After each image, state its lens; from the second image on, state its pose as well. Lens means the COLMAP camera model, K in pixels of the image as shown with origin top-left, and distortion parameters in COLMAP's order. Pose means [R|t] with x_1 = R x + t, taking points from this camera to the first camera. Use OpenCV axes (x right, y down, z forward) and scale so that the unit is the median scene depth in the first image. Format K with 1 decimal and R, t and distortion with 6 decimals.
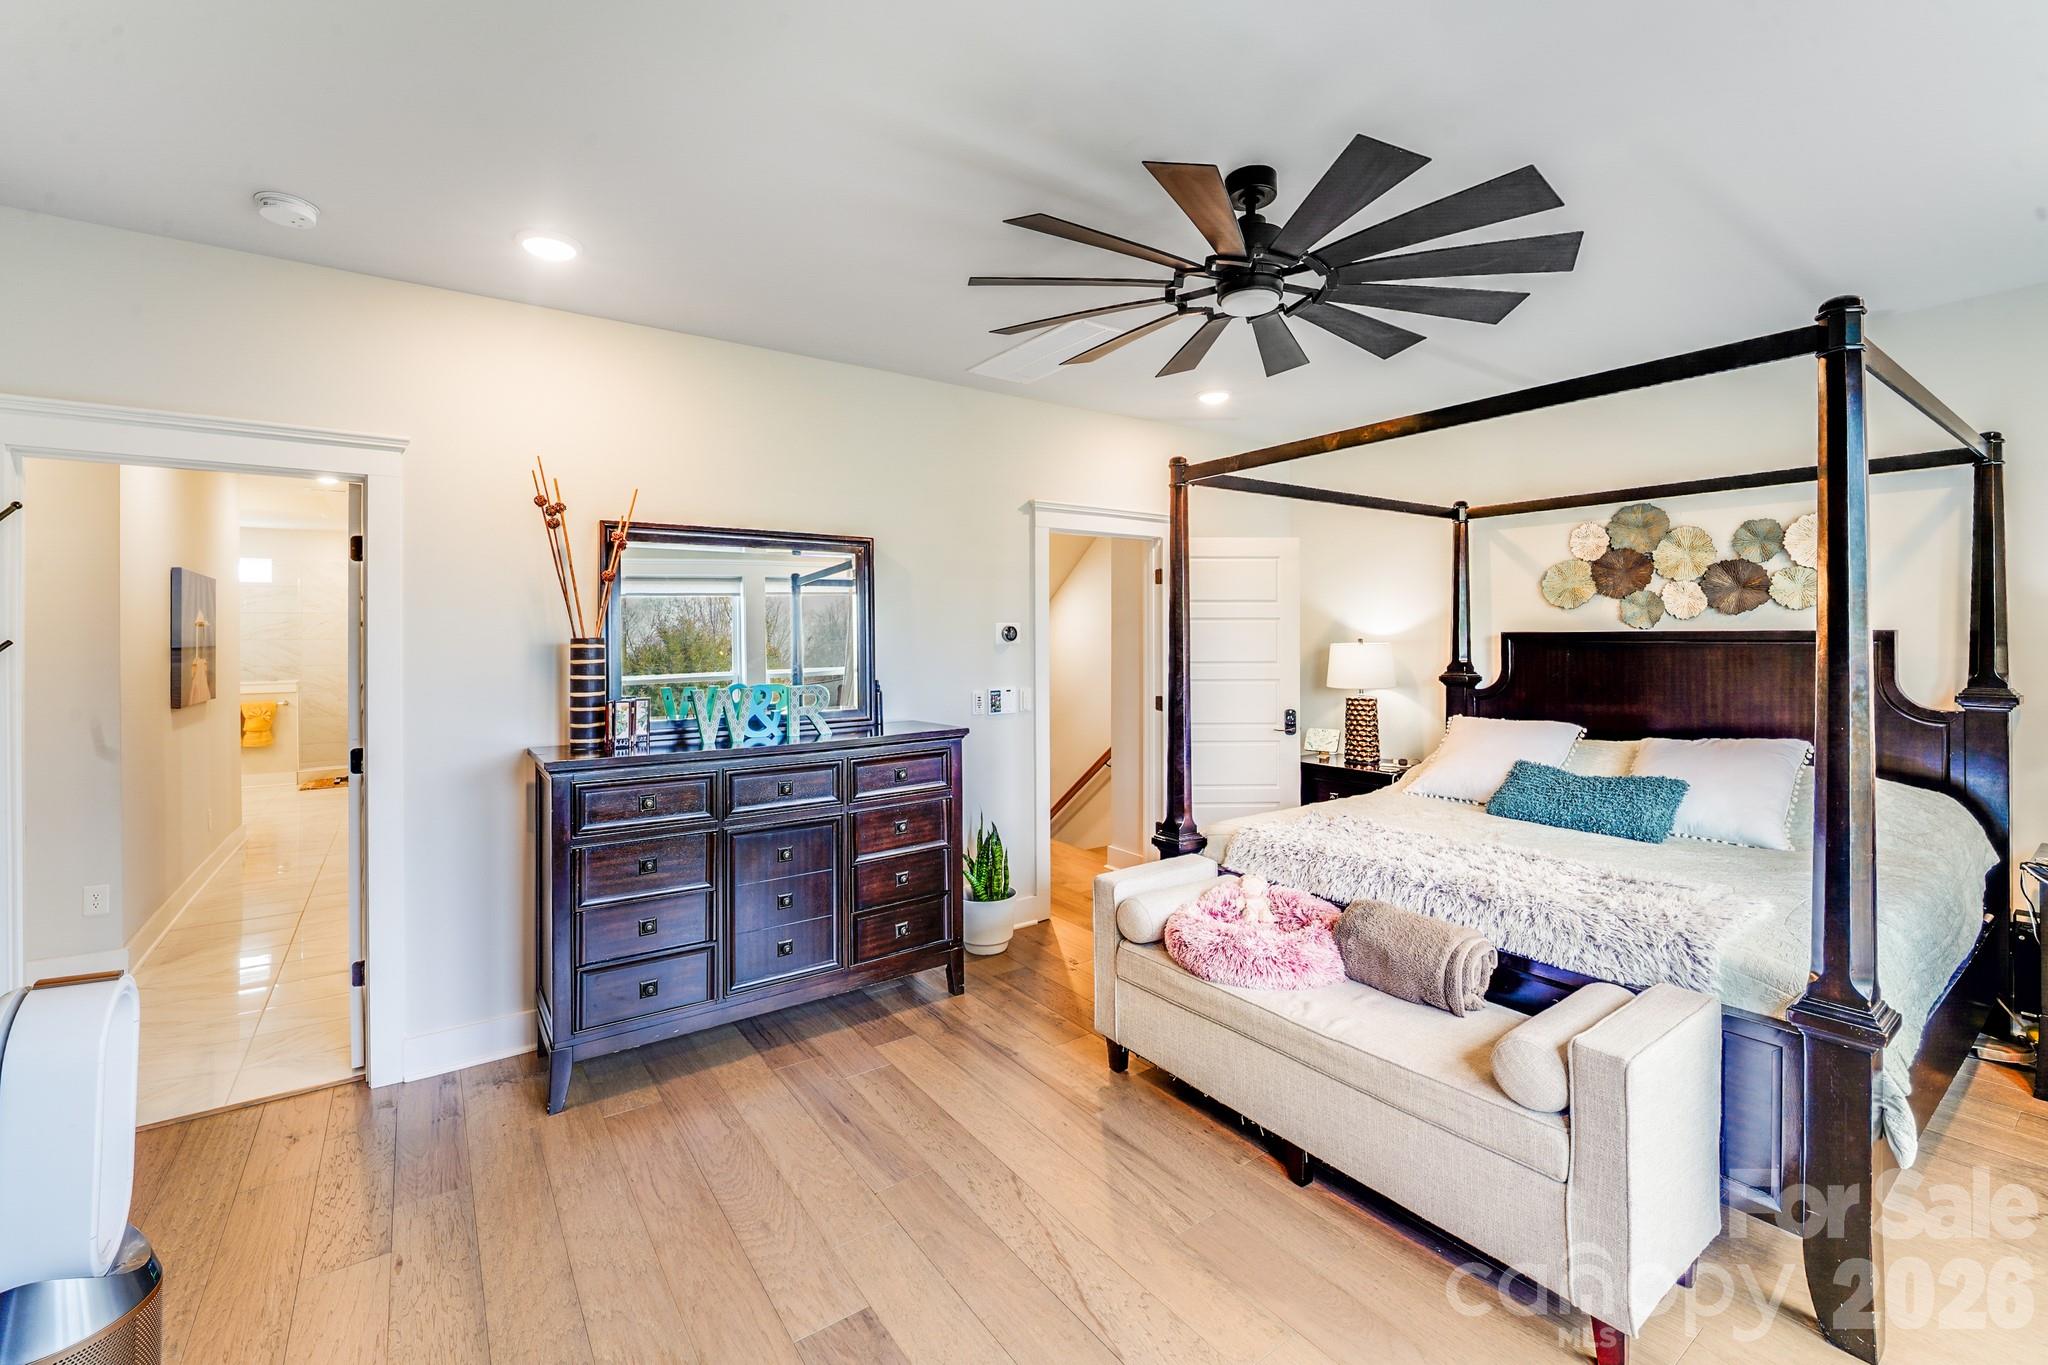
lens RADIAL K [[841.6, 0, 1016.7], [0, 841.6, 641.2], [0, 0, 1]] dist [-0.006889, -0.002195]
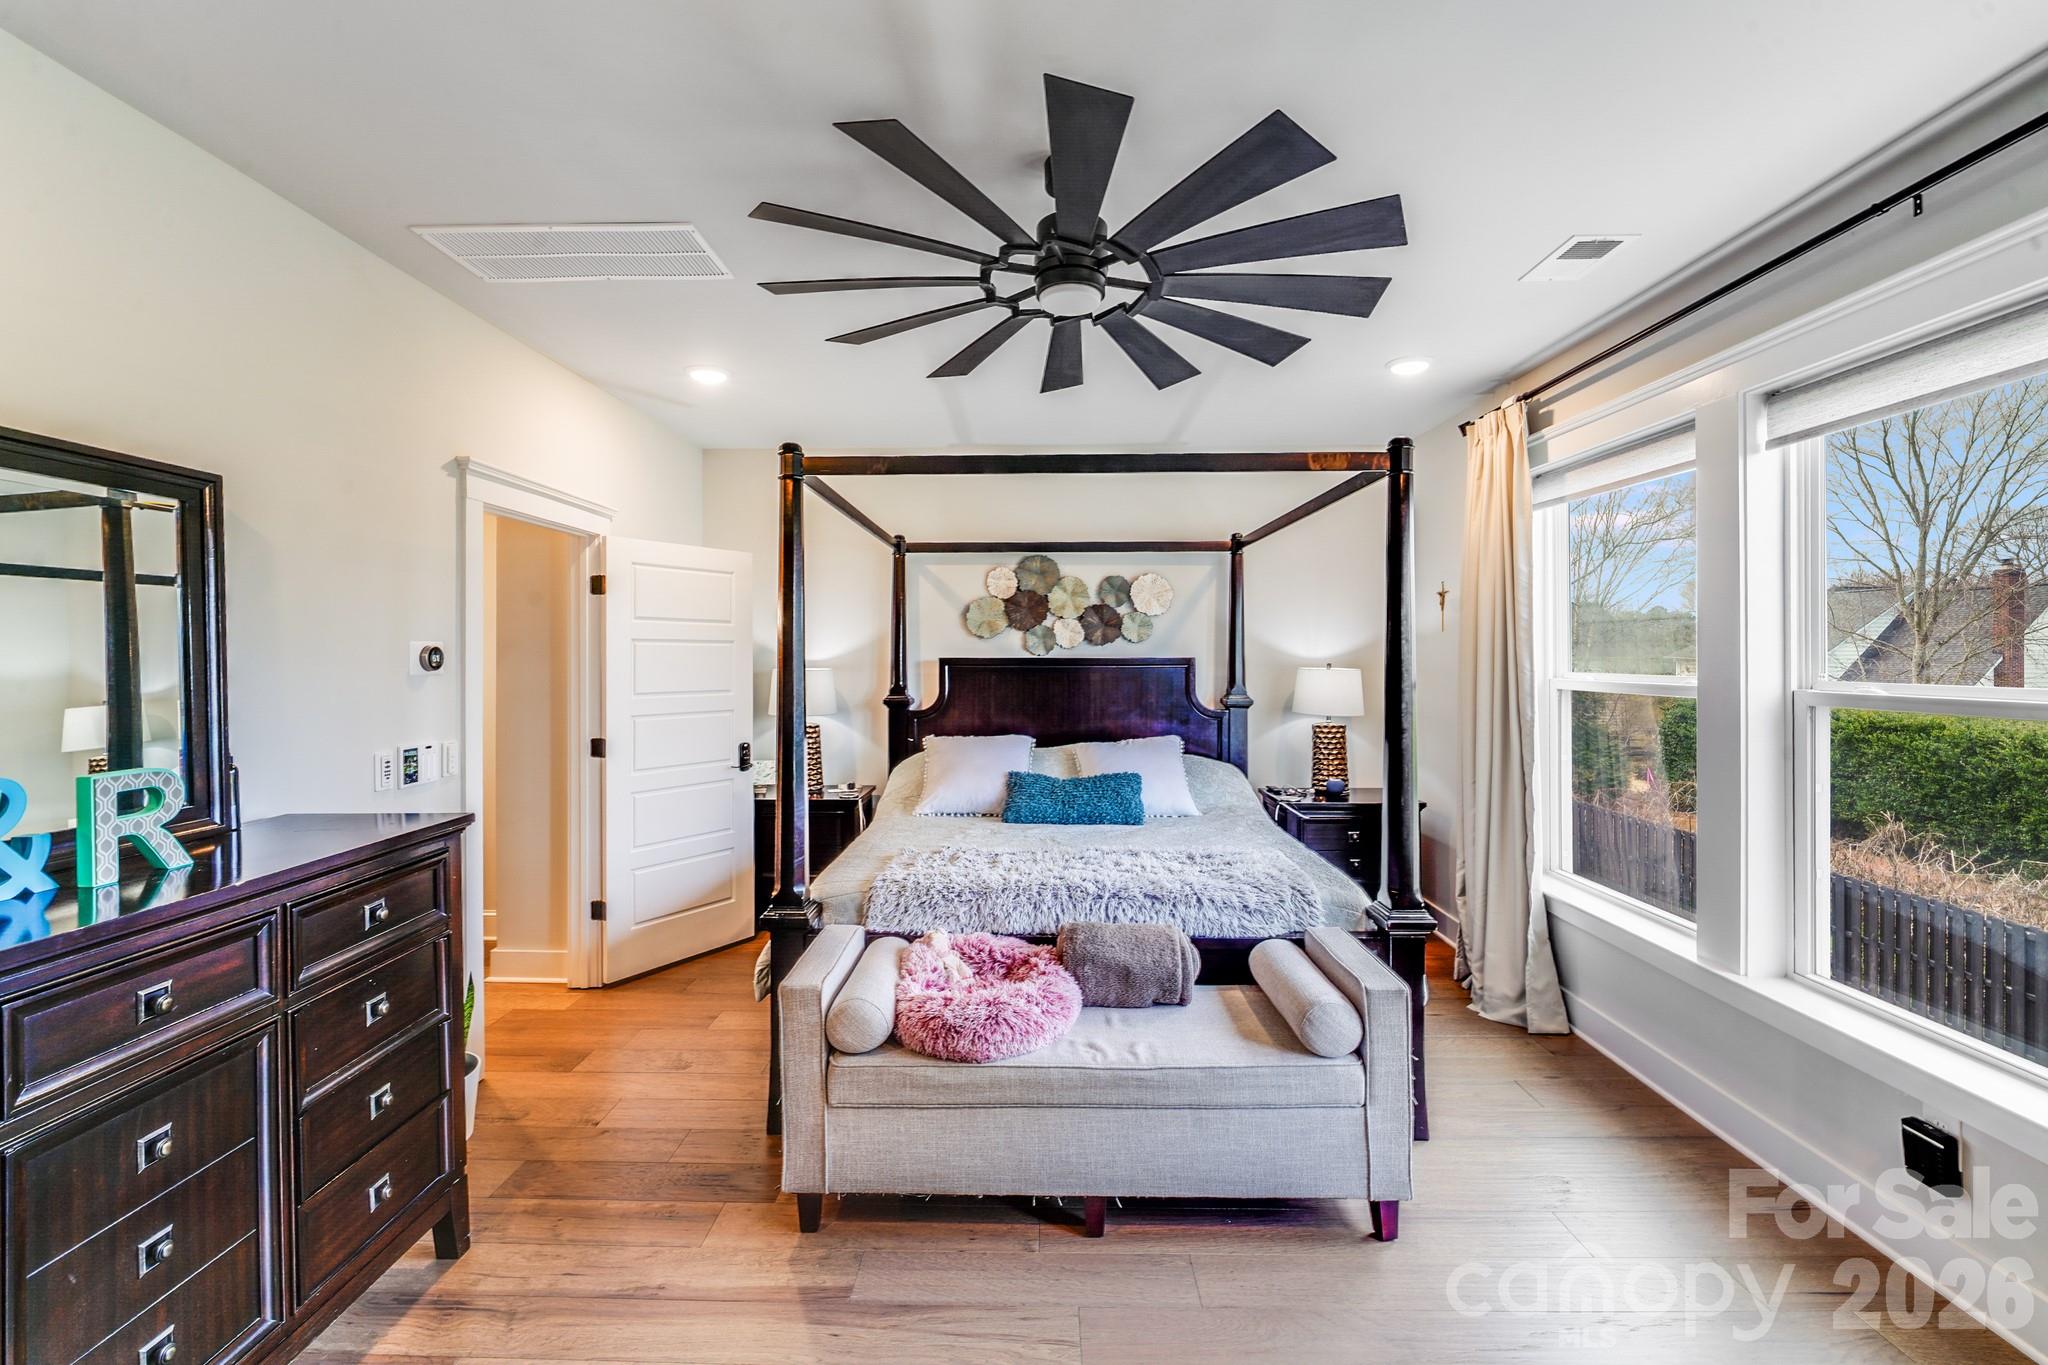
lens RADIAL K [[841.6, 0, 1017.8], [0, 841.6, 661.0], [0, 0, 1]] dist [-0.006889, -0.002195]
pose [[0.600474, -0.000312, 0.799644, -0.291573], [0.003757, 0.999990, -0.002431, -0.004395], [-0.799635, 0.004465, 0.600469, 0.297596]]
